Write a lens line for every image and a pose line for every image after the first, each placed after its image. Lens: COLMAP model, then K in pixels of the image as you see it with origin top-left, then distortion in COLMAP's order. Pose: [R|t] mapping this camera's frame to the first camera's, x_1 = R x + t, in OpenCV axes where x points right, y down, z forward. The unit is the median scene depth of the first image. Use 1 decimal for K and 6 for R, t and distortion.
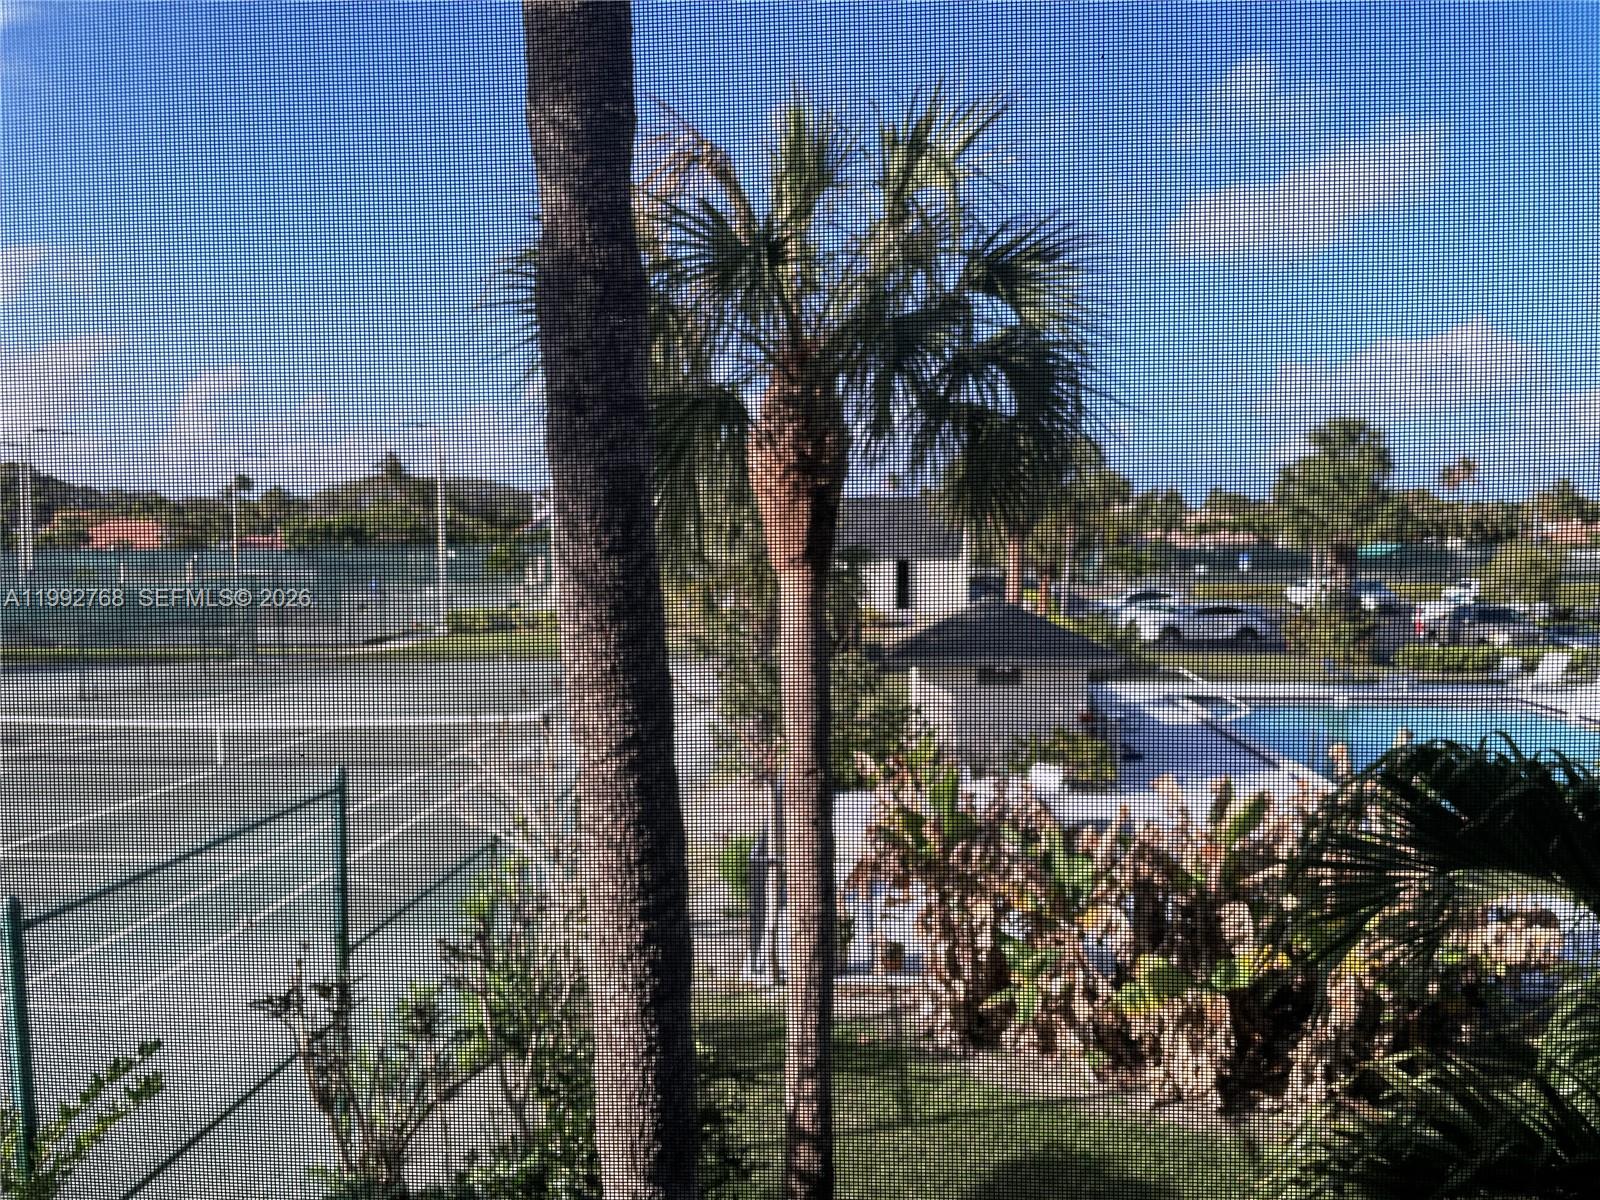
lens RADIAL K [[1230.0, 0, 806.0], [0, 1230.0, 597.0], [0, 0, 1]] dist [0.095561, -0.085916]
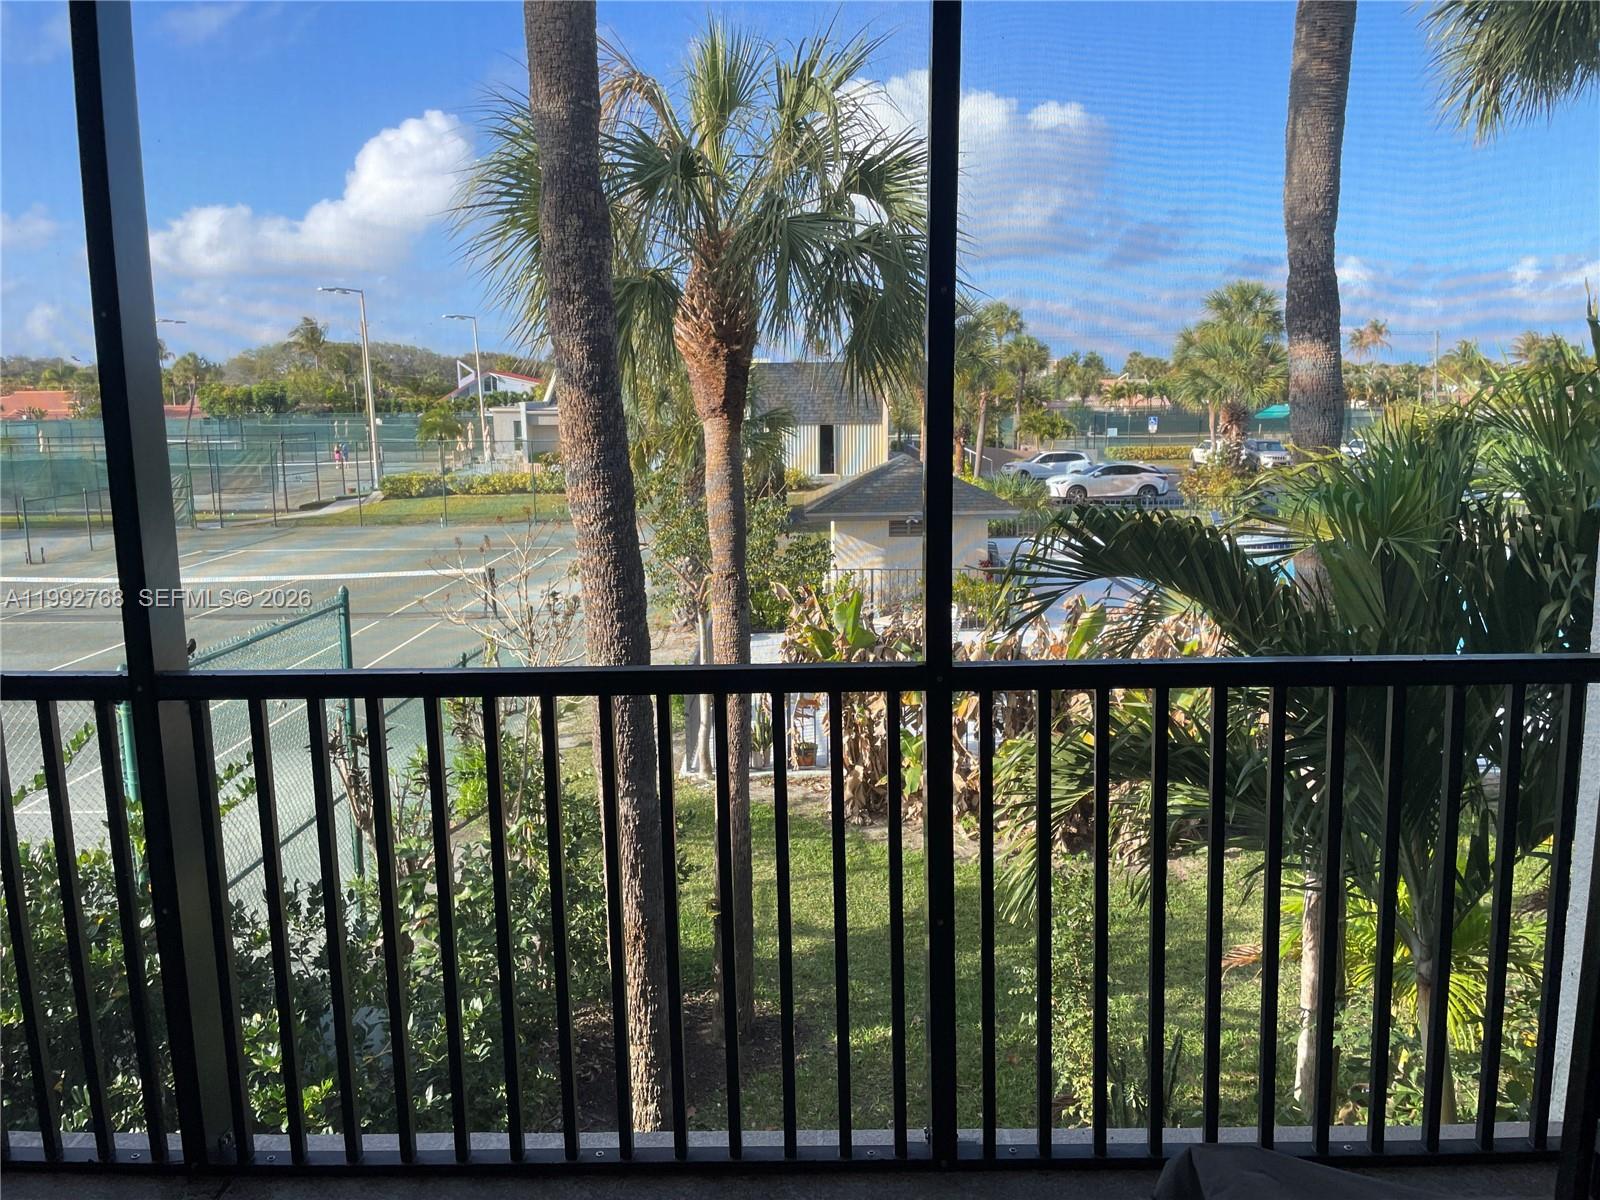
lens RADIAL K [[1230.0, 0, 806.0], [0, 1230.0, 597.0], [0, 0, 1]] dist [0.095561, -0.085916]
pose [[0.998347, -0.015063, 0.055457, 0.002196], [0.009135, 0.994363, 0.105631, 0.005587], [-0.056736, -0.104950, 0.992858, -0.057603]]
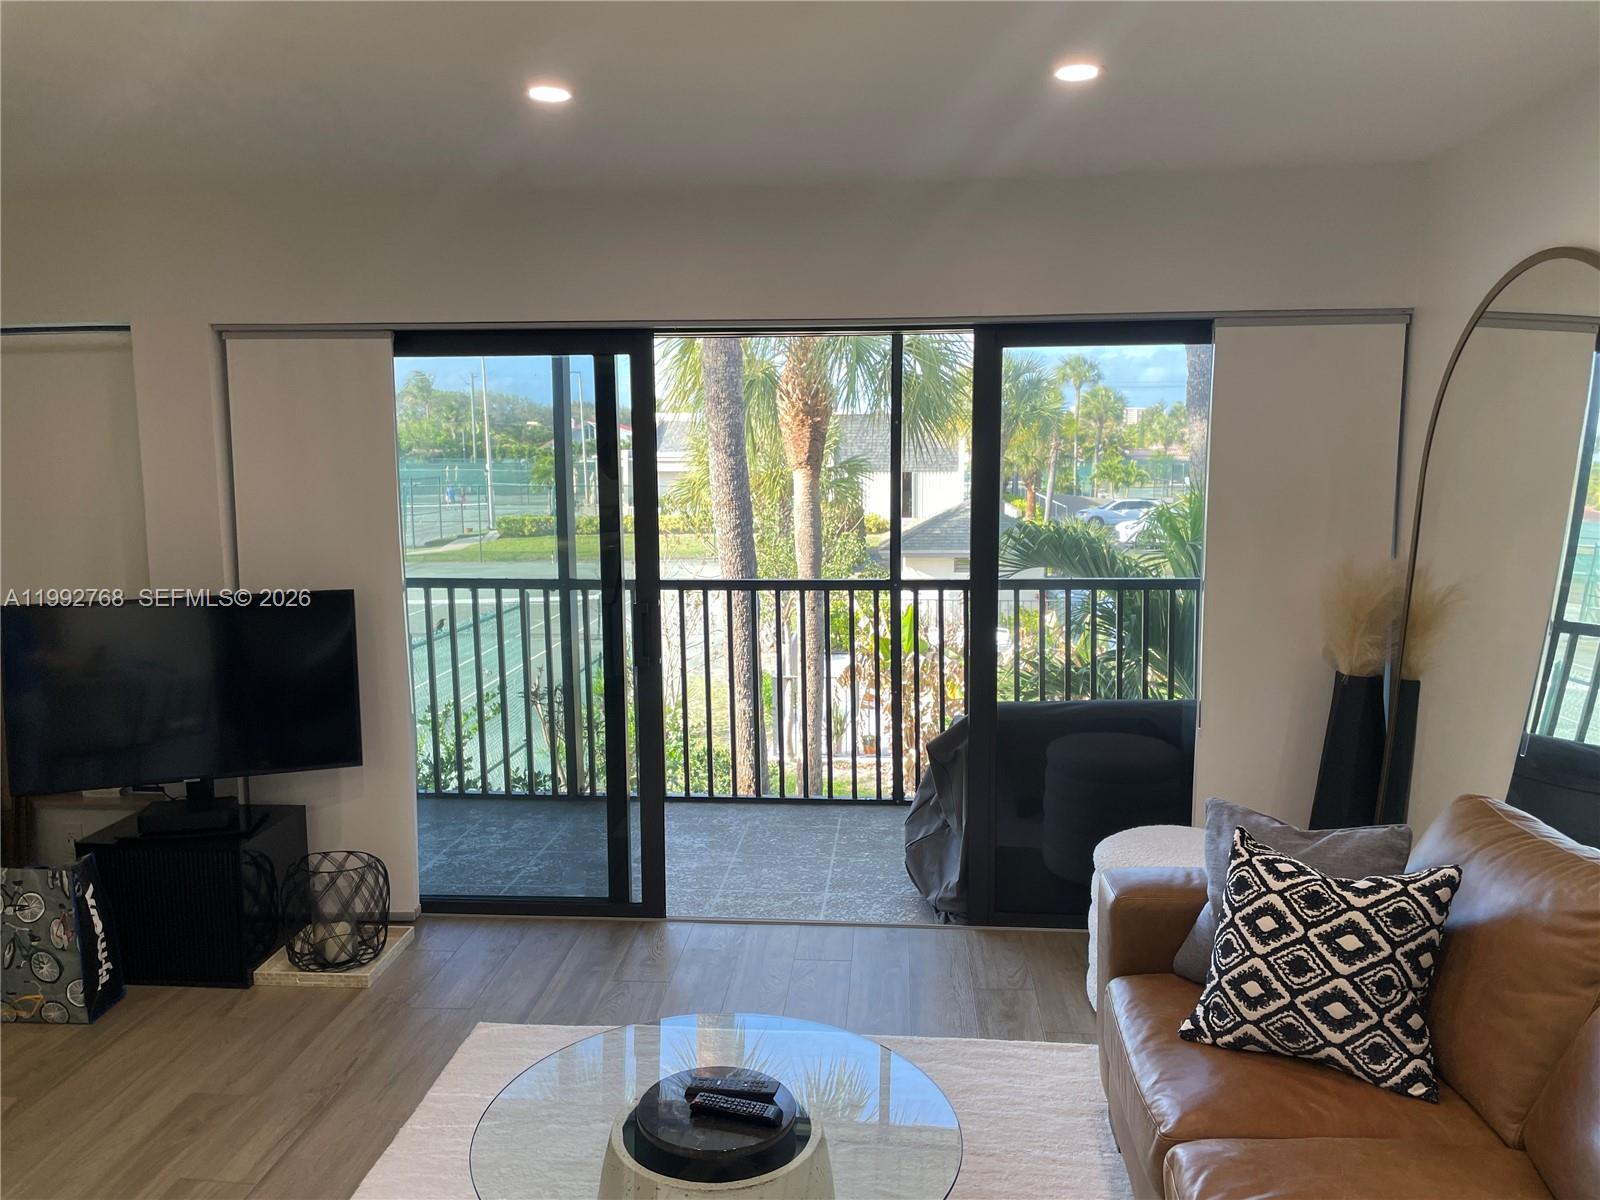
lens RADIAL K [[1253.1, 0, 800.0], [0, 1253.1, 600.0], [0, 0, 1]] dist [0.089717, -0.000311]
pose [[0.999867, 0.000746, -0.016286, 0.003611], [0.000382, 0.997604, 0.069181, 0.008228], [0.016298, -0.069178, 0.997471, -0.162175]]
